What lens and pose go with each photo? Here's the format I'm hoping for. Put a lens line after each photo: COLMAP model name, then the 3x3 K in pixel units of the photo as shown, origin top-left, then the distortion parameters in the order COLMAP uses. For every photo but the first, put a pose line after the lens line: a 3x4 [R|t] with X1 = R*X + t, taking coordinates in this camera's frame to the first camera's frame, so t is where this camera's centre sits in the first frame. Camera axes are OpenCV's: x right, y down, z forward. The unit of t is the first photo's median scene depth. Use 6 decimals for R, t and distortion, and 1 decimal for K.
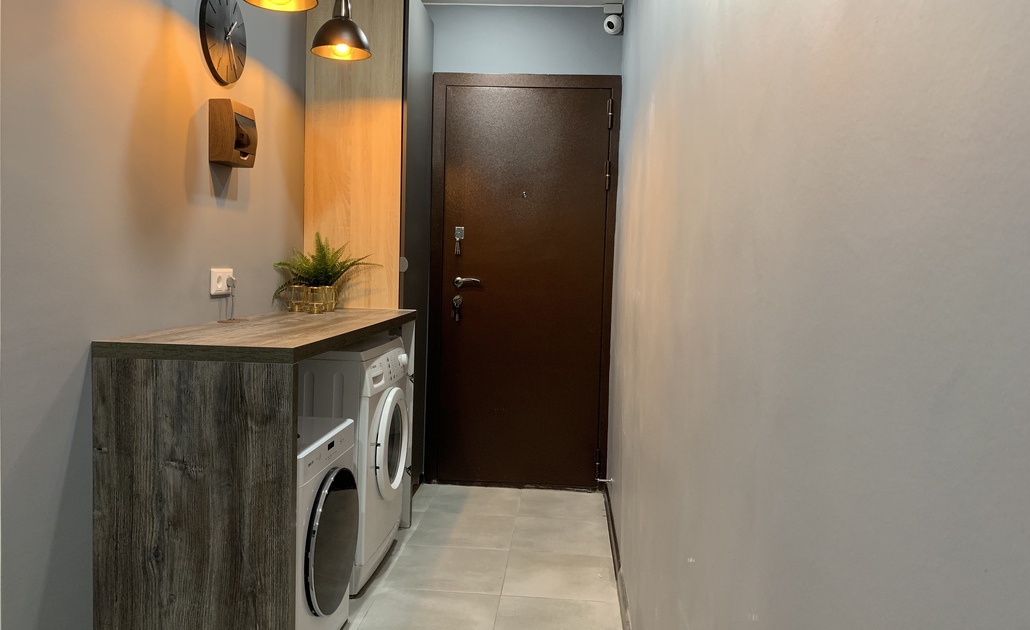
lens RADIAL K [[795.5, 0, 533.8], [0, 795.5, 319.8], [0, 0, 1]] dist [0.036517, -0.054816]
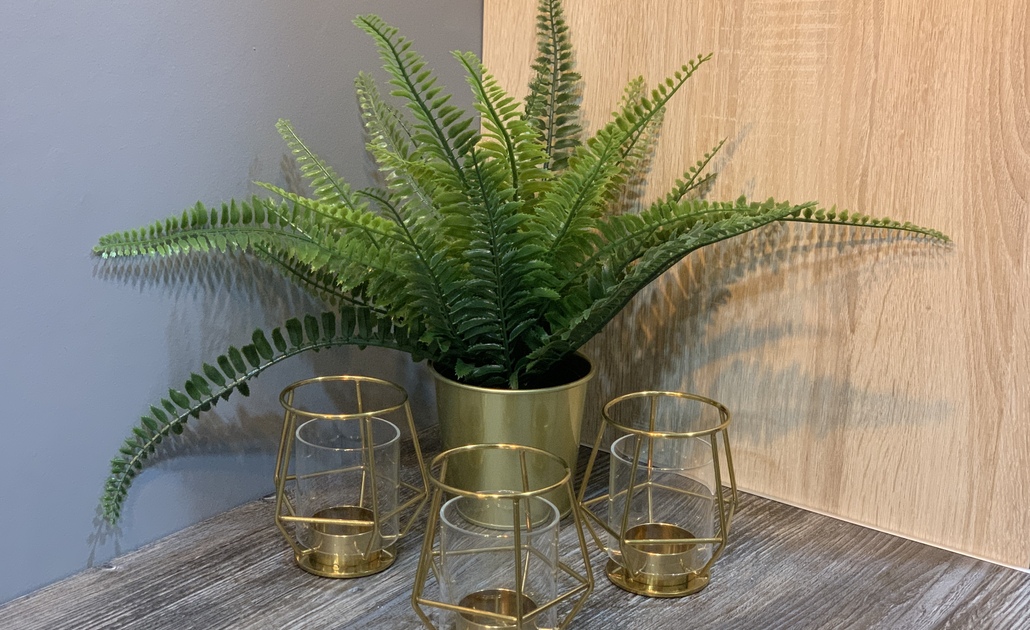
lens RADIAL K [[1581.8, 0, 501.4], [0, 1581.8, 292.7], [0, 0, 1]] dist [0.063695, 0.000000]
pose [[0.826490, 0.139636, -0.545358, -0.105127], [-0.040488, 0.980984, 0.189816, -0.107115], [0.561493, -0.134801, 0.816428, 0.742573]]
